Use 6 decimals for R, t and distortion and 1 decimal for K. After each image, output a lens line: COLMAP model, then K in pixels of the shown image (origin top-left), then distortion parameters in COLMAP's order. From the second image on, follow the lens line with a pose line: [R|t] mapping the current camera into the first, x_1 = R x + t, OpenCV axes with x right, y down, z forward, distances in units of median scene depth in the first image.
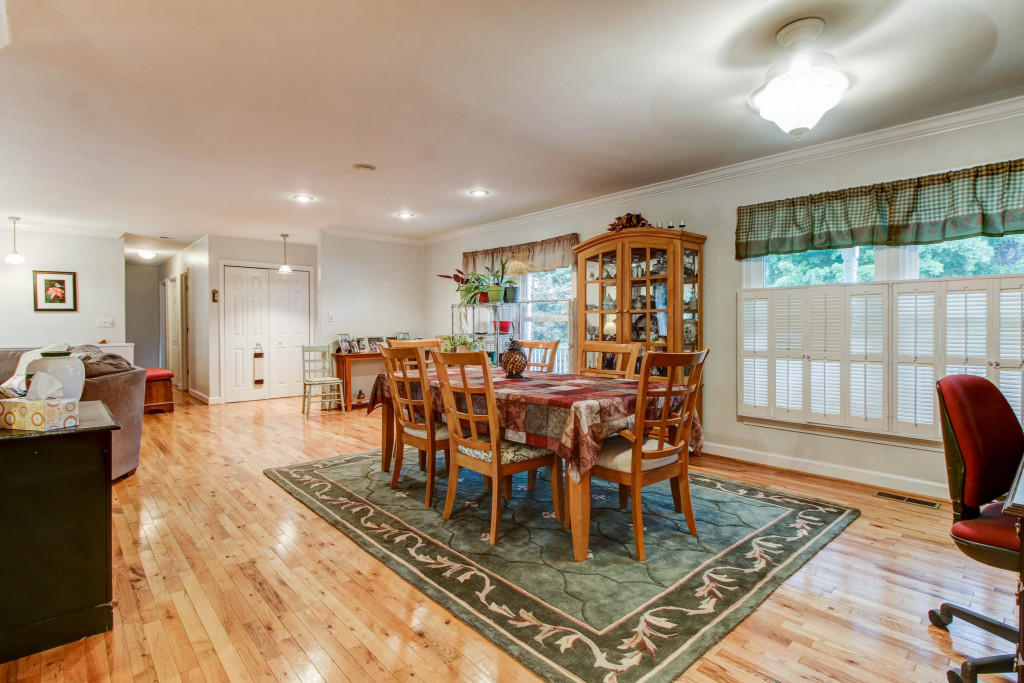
lens RADIAL K [[500.9, 0, 513.8], [0, 500.9, 328.4], [0, 0, 1]] dist [0.025078, -0.015110]
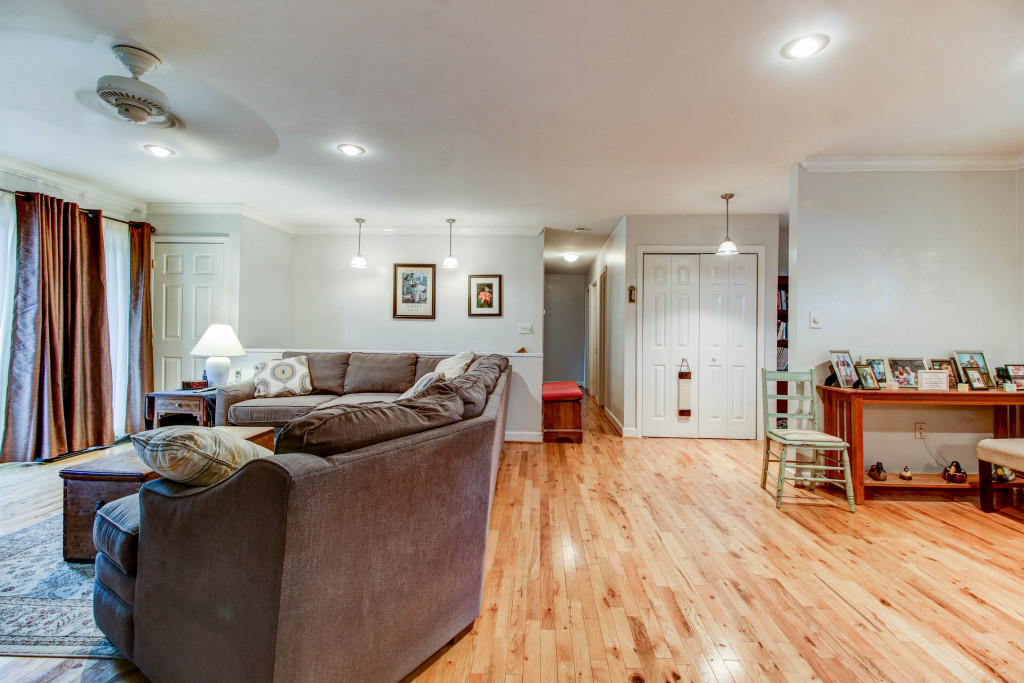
lens RADIAL K [[468.4, 0, 508.8], [0, 468.4, 335.1], [0, 0, 1]] dist [0.024273, -0.015502]
pose [[0.695838, 0.012437, -0.718091, -0.290528], [-0.016915, 0.999857, 0.000926, -0.000123], [0.717999, 0.011502, 0.695949, 0.511529]]
